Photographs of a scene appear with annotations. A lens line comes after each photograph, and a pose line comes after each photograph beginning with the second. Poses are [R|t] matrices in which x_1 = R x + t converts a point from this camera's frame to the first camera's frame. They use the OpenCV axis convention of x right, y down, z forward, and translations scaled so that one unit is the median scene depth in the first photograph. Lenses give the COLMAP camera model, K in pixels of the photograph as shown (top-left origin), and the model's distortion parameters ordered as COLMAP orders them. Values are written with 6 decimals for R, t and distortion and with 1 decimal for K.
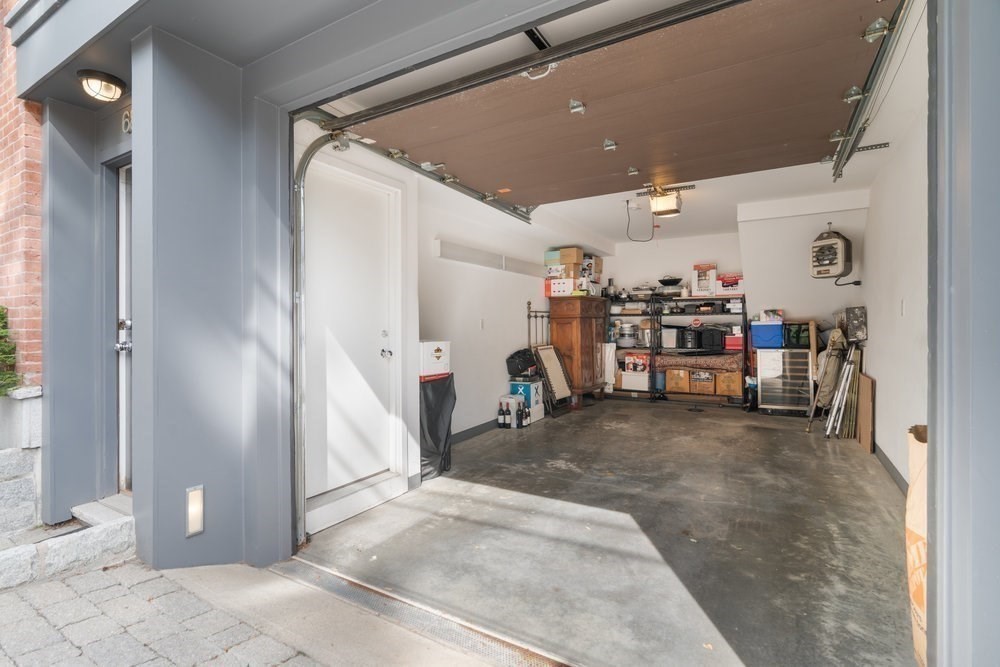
lens RADIAL K [[460.3, 0, 498.4], [0, 460.3, 329.2], [0, 0, 1]] dist [-0.002546, 0.000928]
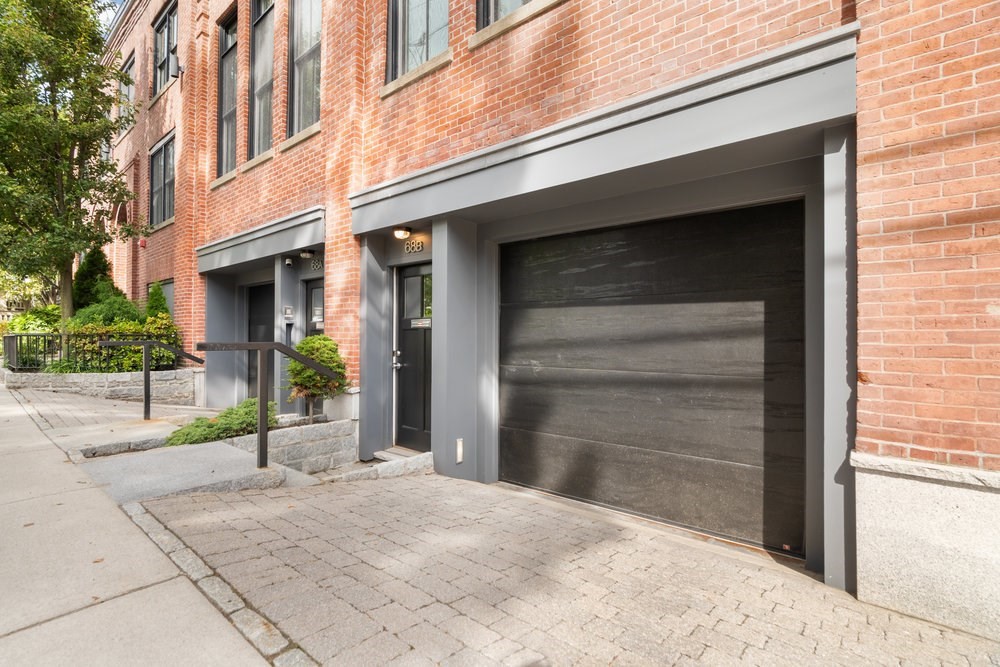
lens RADIAL K [[460.3, 0, 498.4], [0, 460.3, 329.2], [0, 0, 1]] dist [-0.002546, 0.000928]
pose [[0.987118, 0.001536, -0.159988, -0.137562], [-0.003836, 0.999894, -0.014065, -0.086334], [0.159949, 0.014498, 0.987019, -0.766305]]
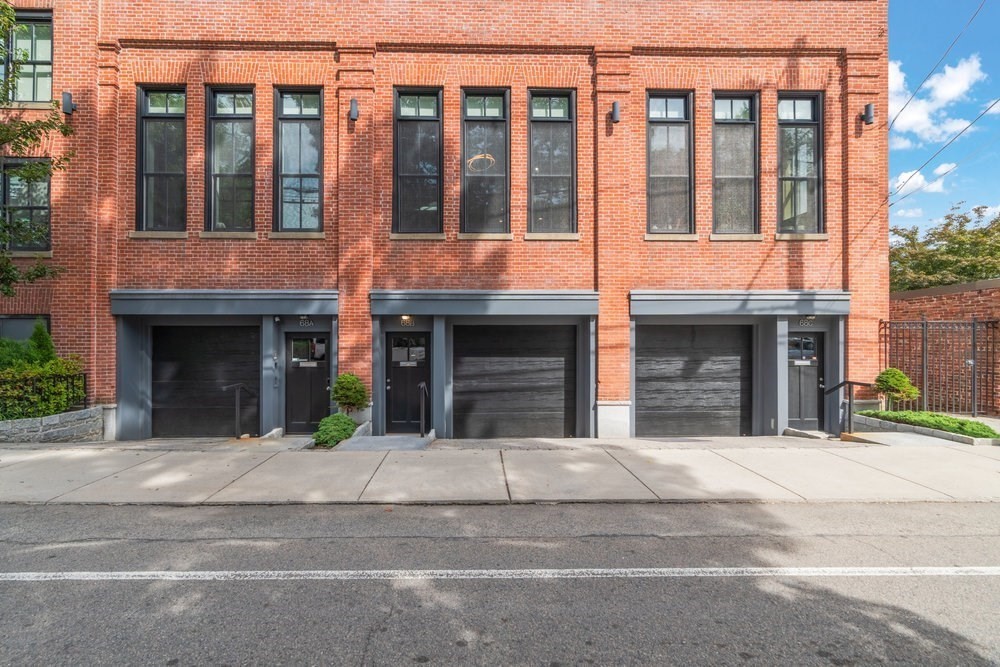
lens RADIAL K [[456.6, 0, 497.1], [0, 456.6, 334.0], [0, 0, 1]] dist [-0.002919, 0.000125]
pose [[0.843592, 0.001675, 0.536982, -1.987199], [-0.000078, 0.999996, -0.002998, -0.344314], [-0.536985, 0.002487, 0.843588, -2.199059]]
